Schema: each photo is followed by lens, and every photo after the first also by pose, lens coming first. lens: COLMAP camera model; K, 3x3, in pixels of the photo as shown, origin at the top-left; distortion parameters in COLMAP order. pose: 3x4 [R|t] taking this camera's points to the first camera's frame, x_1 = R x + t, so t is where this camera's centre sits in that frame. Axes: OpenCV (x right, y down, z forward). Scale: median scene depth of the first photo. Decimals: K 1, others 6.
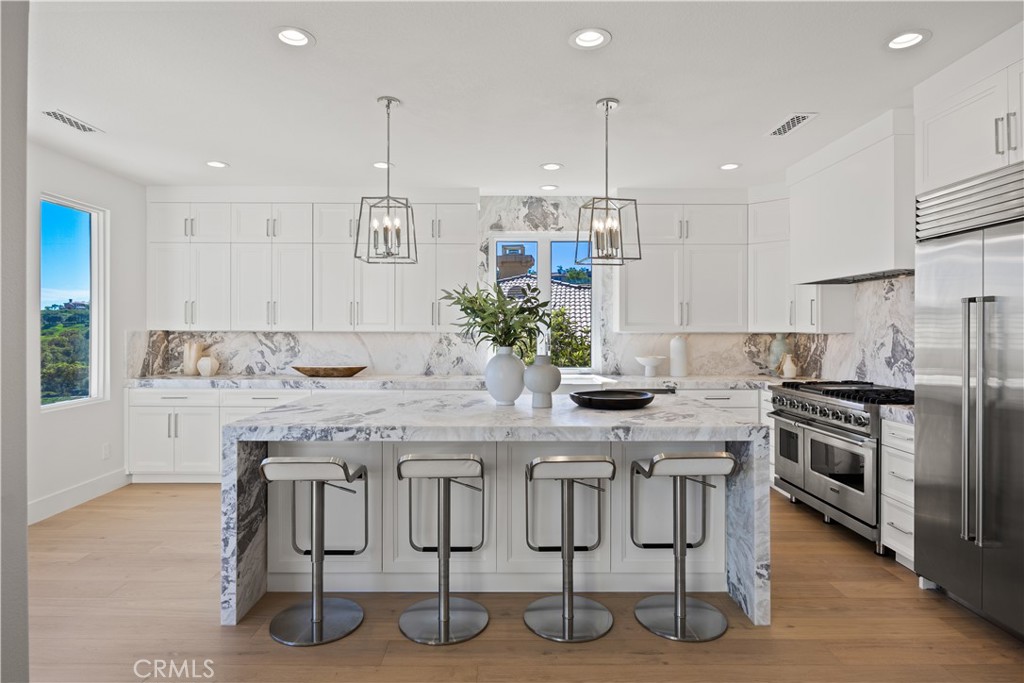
lens RADIAL K [[586.0, 0, 510.3], [0, 586.0, 326.0], [0, 0, 1]] dist [0.004315, 0.000895]
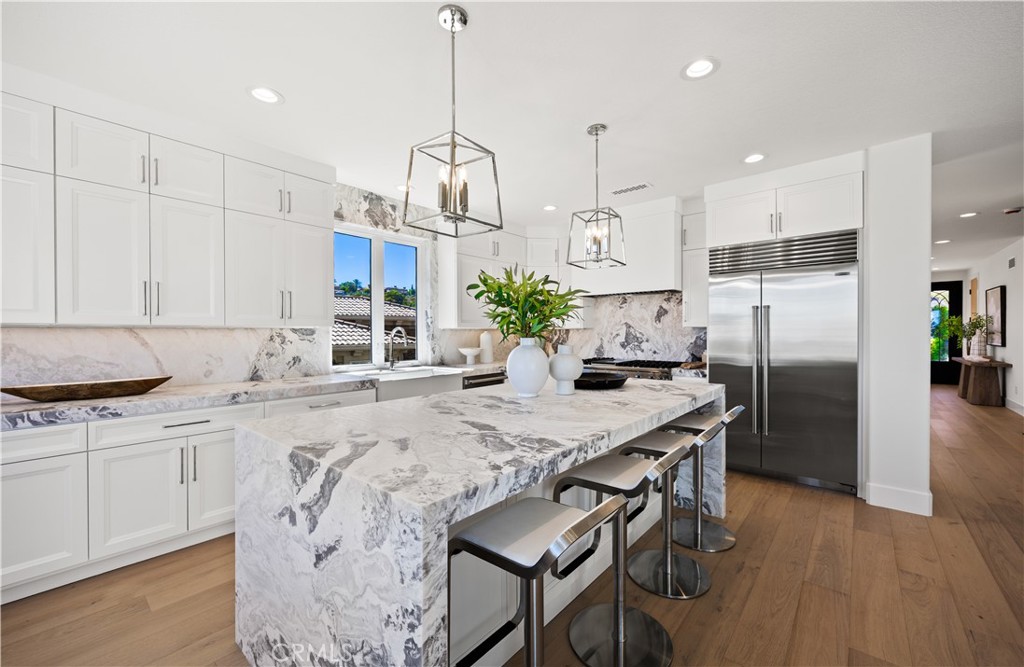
lens RADIAL K [[406.0, 0, 512.0], [0, 406.0, 333.5], [0, 0, 1]] dist [-0.001225, 0.000112]
pose [[0.629211, -0.005426, 0.777216, -0.387729], [0.000148, 0.999976, 0.006861, 0.016386], [-0.777235, -0.004202, 0.629197, 0.412141]]
